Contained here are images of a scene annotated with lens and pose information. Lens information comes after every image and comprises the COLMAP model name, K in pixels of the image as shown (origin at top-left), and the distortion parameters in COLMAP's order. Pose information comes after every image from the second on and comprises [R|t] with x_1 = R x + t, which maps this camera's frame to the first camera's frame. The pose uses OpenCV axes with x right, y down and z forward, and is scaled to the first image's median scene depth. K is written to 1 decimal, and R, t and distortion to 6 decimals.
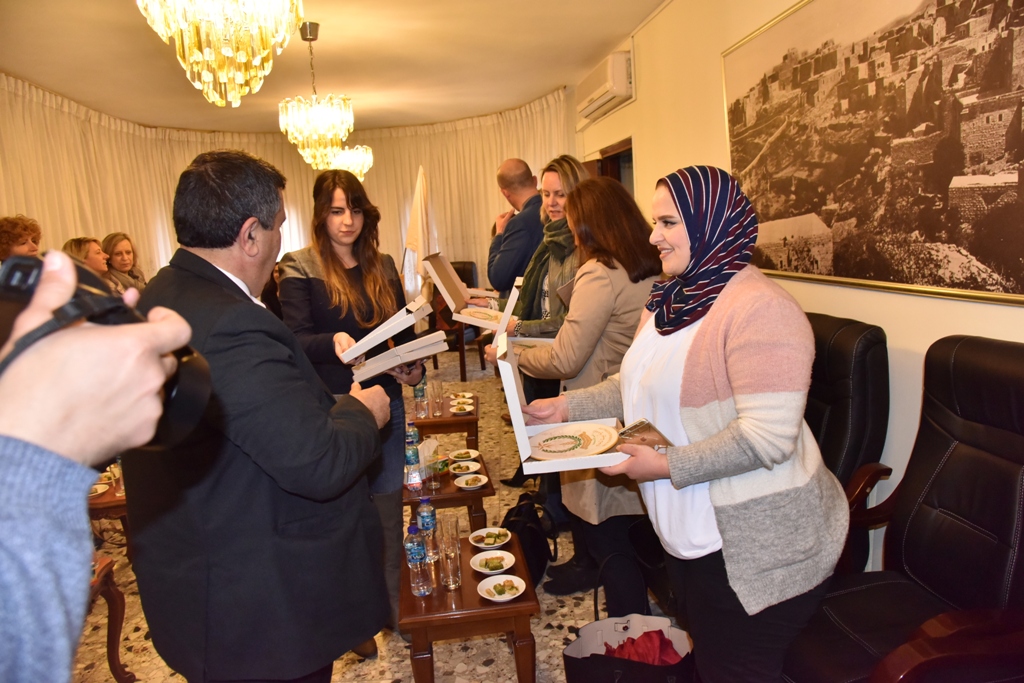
lens RADIAL K [[664.8, 0, 512.0], [0, 664.8, 341.5], [0, 0, 1]] dist [-0.055868, 0.002090]
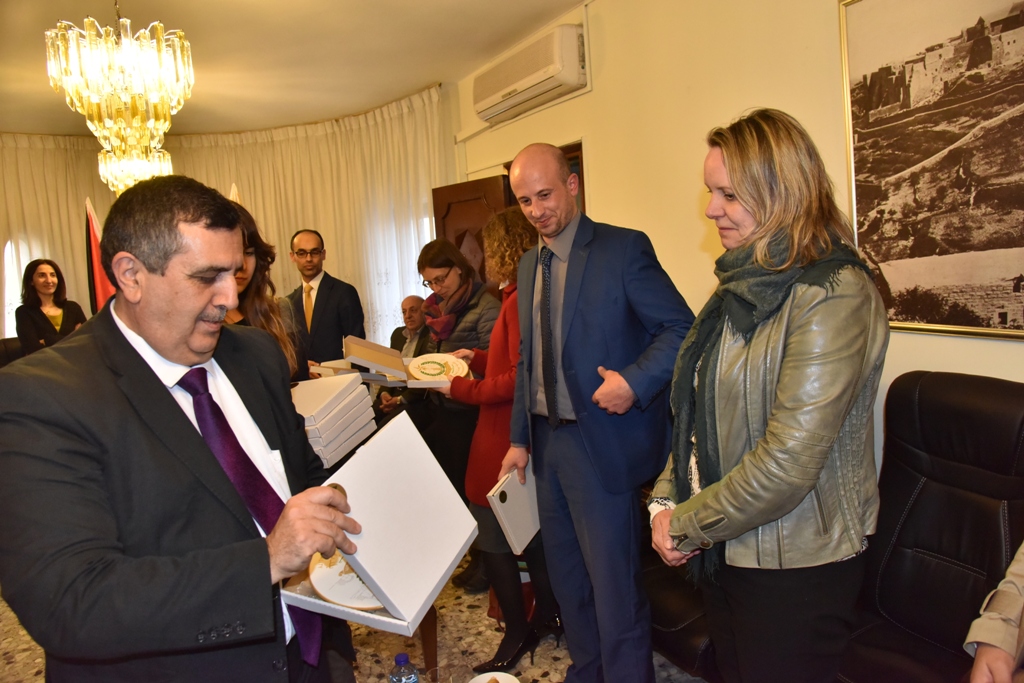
lens RADIAL K [[664.8, 0, 512.0], [0, 664.8, 341.5], [0, 0, 1]] dist [-0.055868, 0.002090]
pose [[0.942511, -0.051635, 0.330162, -0.110984], [0.068692, 0.996828, -0.040198, -0.045519], [-0.327039, 0.060567, 0.943068, 0.251508]]
